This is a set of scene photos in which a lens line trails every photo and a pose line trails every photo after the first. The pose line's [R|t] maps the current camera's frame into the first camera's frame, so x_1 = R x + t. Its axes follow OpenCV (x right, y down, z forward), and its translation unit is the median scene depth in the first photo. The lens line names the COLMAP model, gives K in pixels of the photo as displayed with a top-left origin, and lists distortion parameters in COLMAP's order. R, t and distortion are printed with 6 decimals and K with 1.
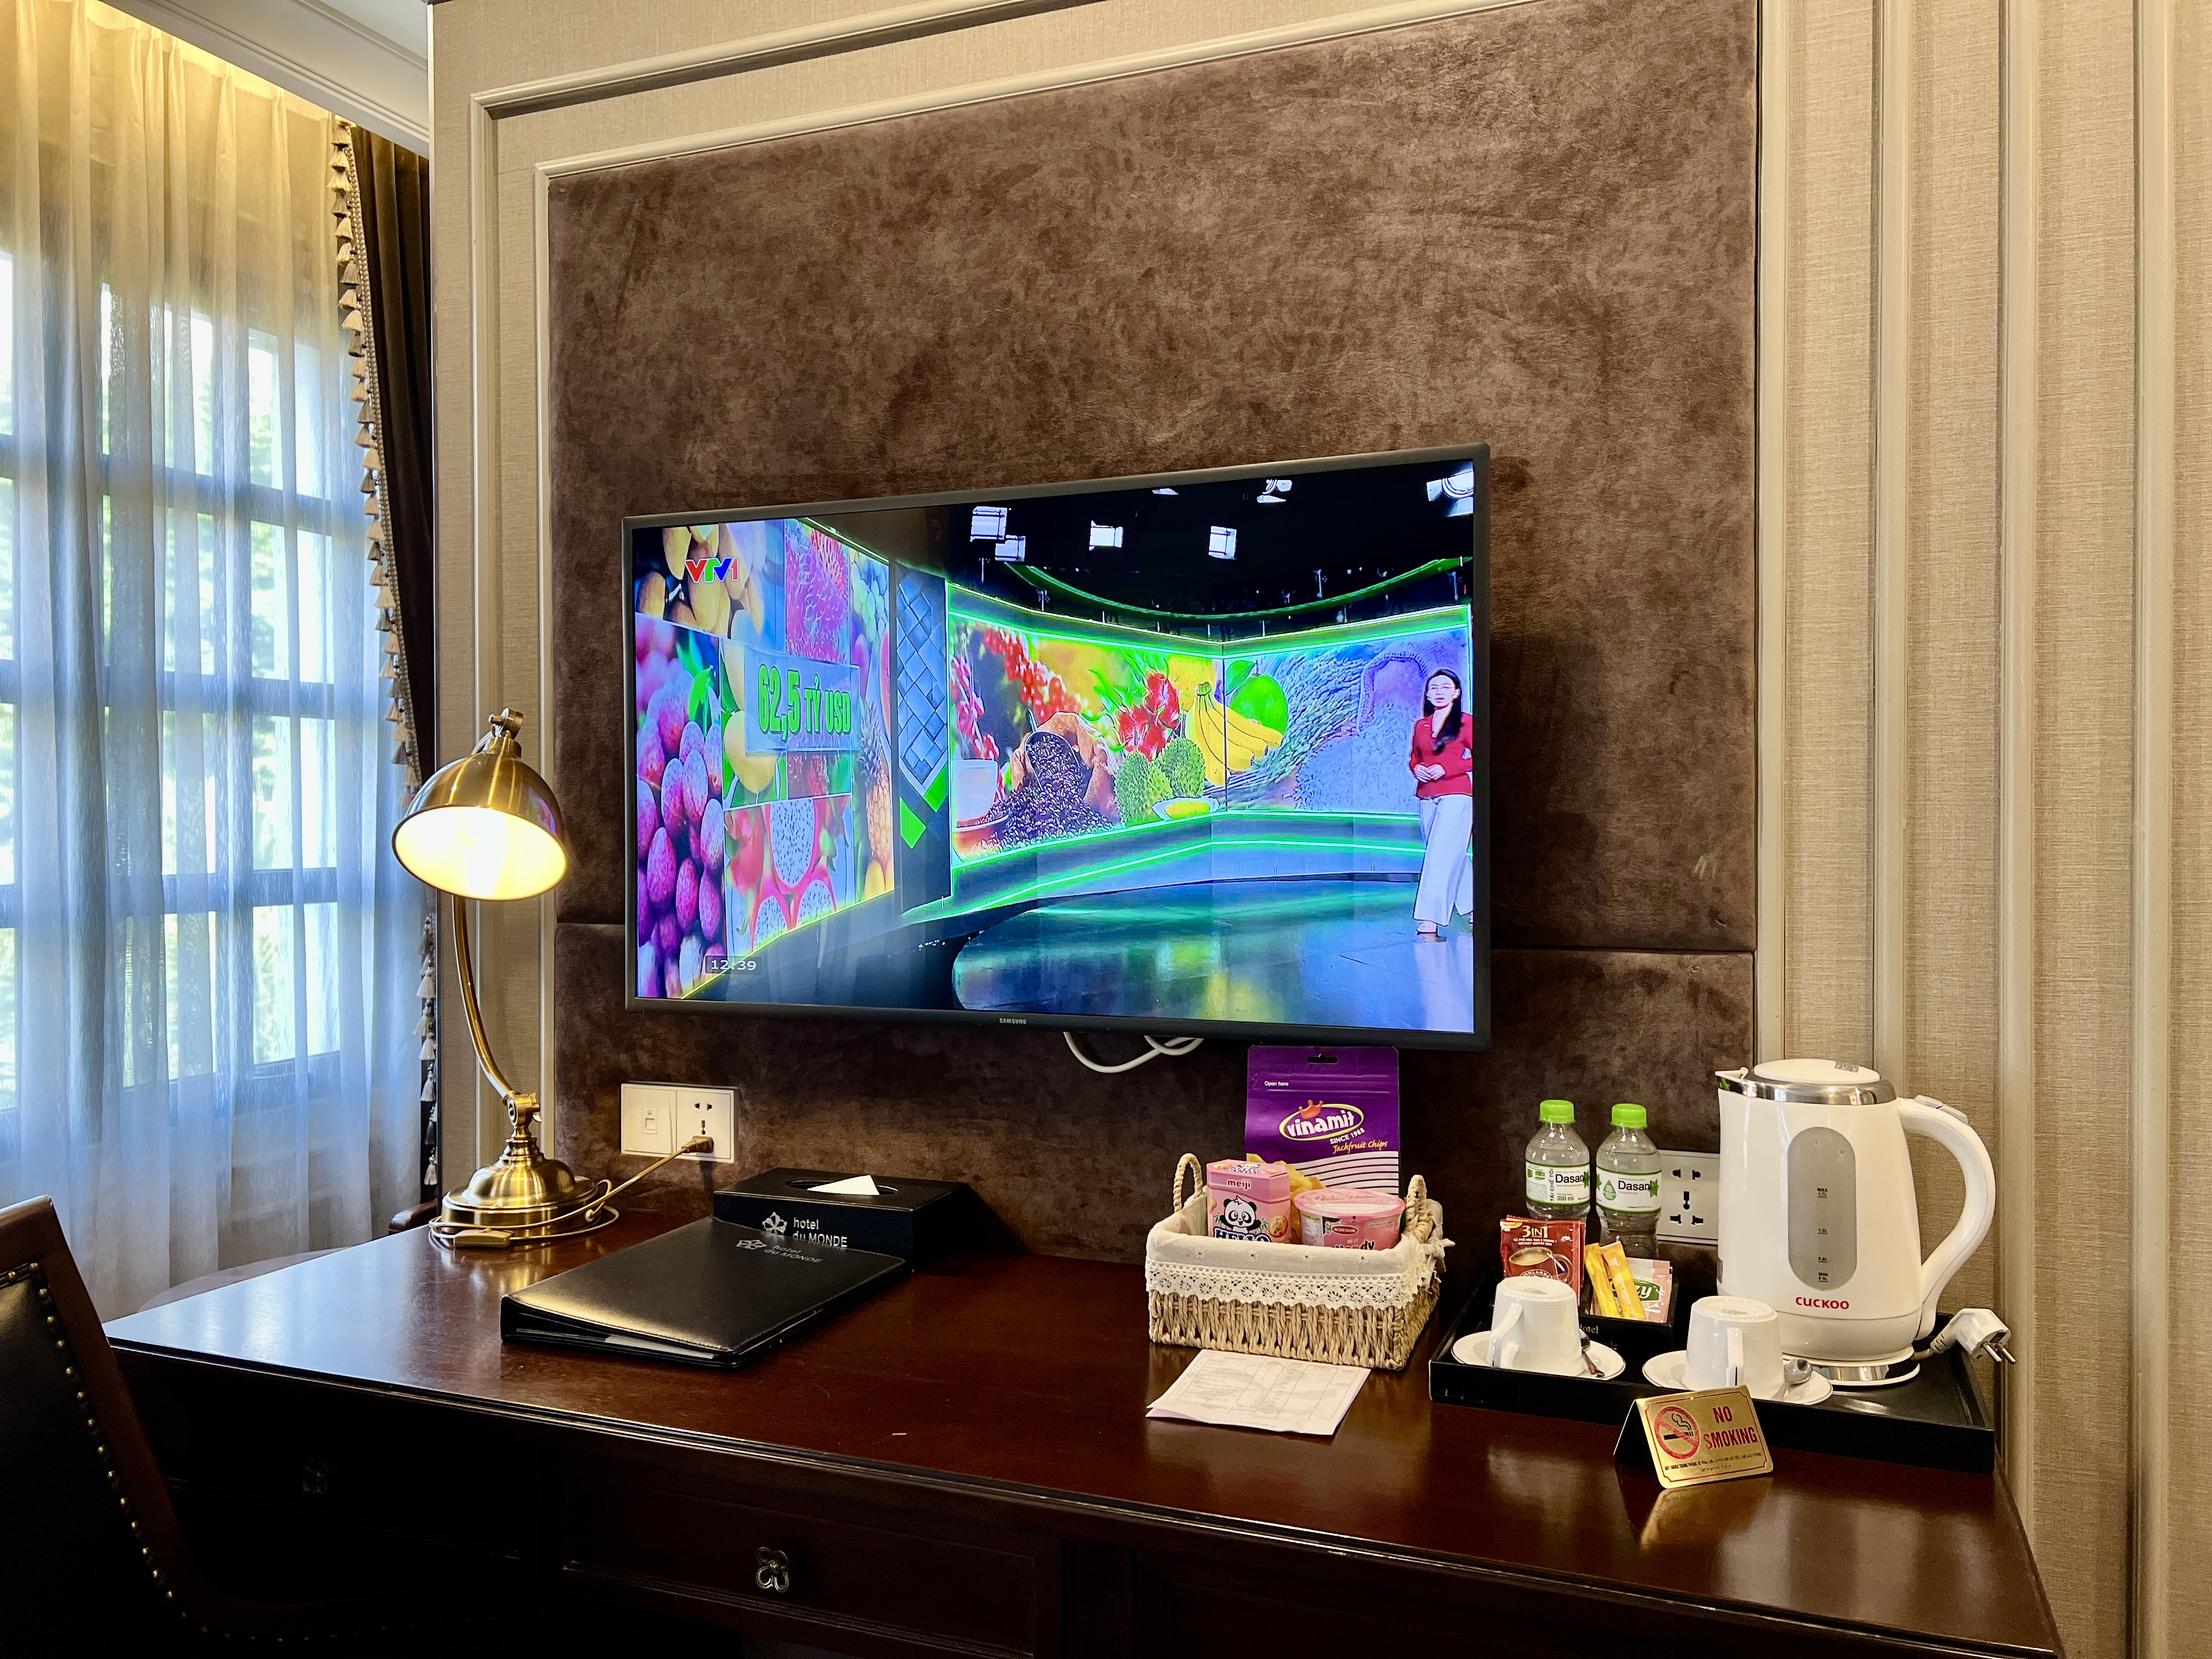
lens RADIAL K [[1672.6, 0, 1107.9], [0, 1672.6, 834.8], [0, 0, 1]] dist [0.032761, 0.001104]
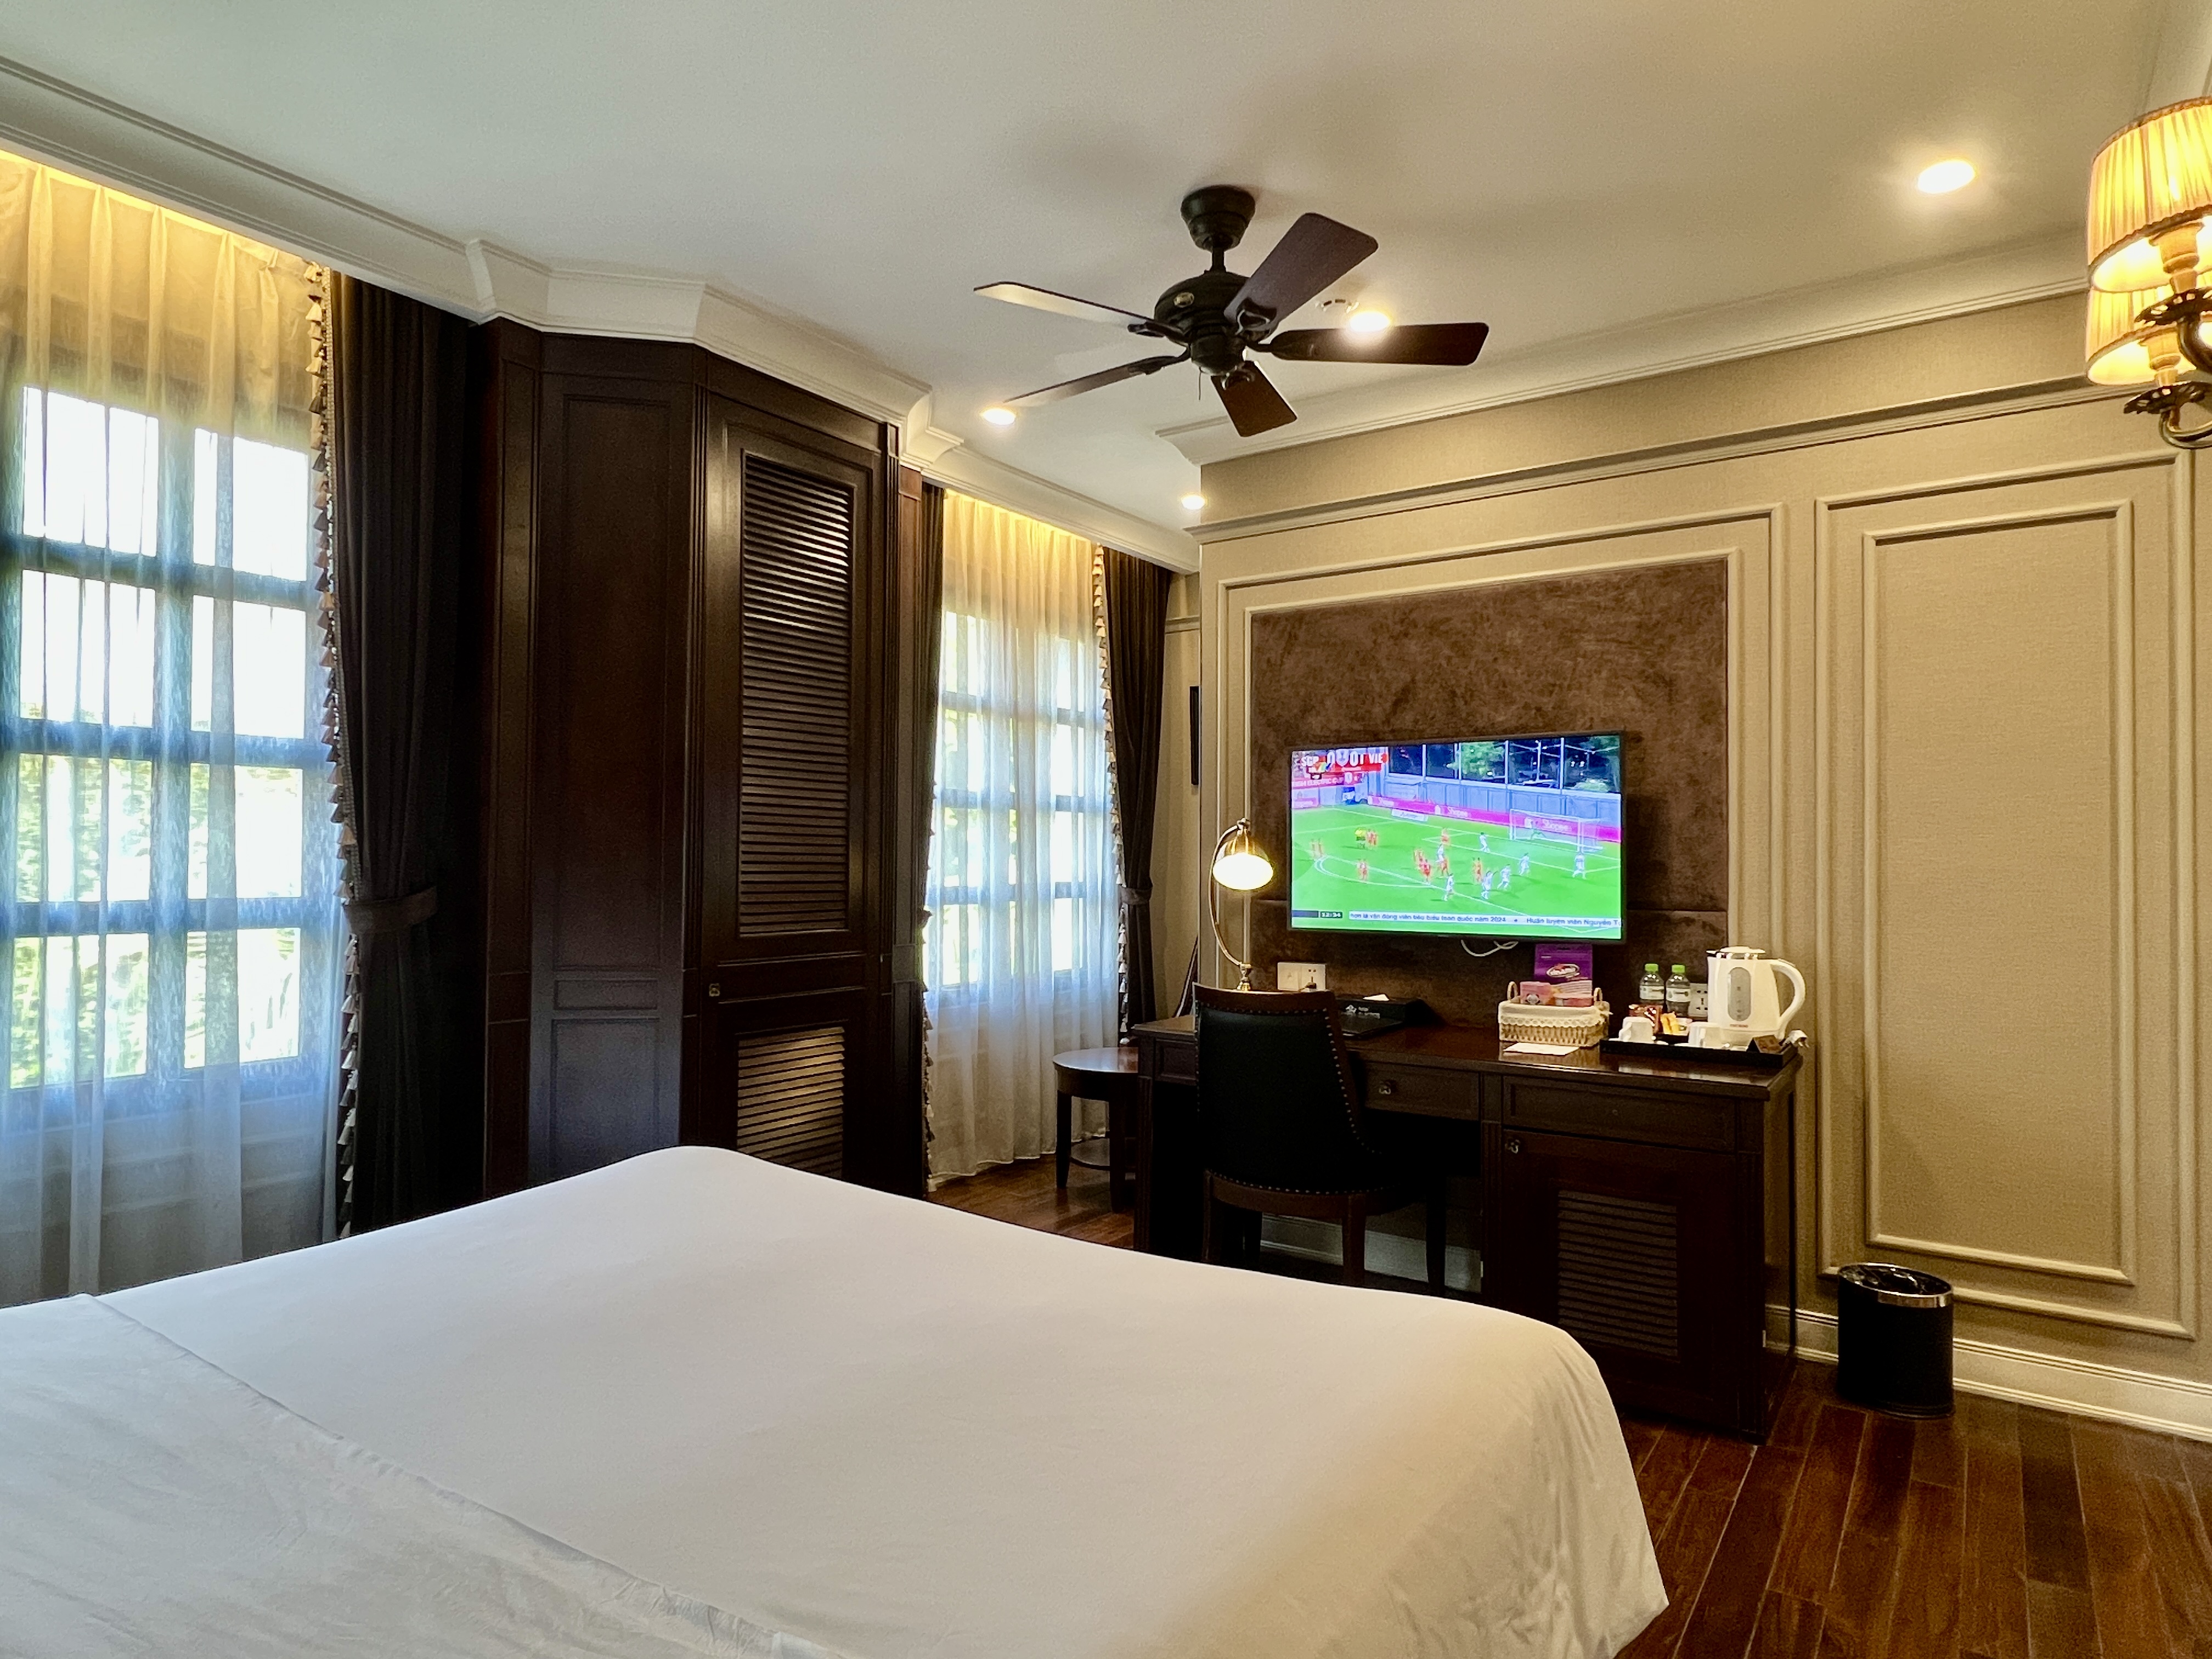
lens RADIAL K [[1251.6, 0, 1107.8], [0, 1251.6, 836.5], [0, 0, 1]] dist [-0.006197, -0.003355]
pose [[0.974137, 0.004320, -0.225919, -0.136071], [-0.010936, 0.999547, -0.028043, 0.014836], [0.225695, 0.029788, 0.973742, -1.160532]]
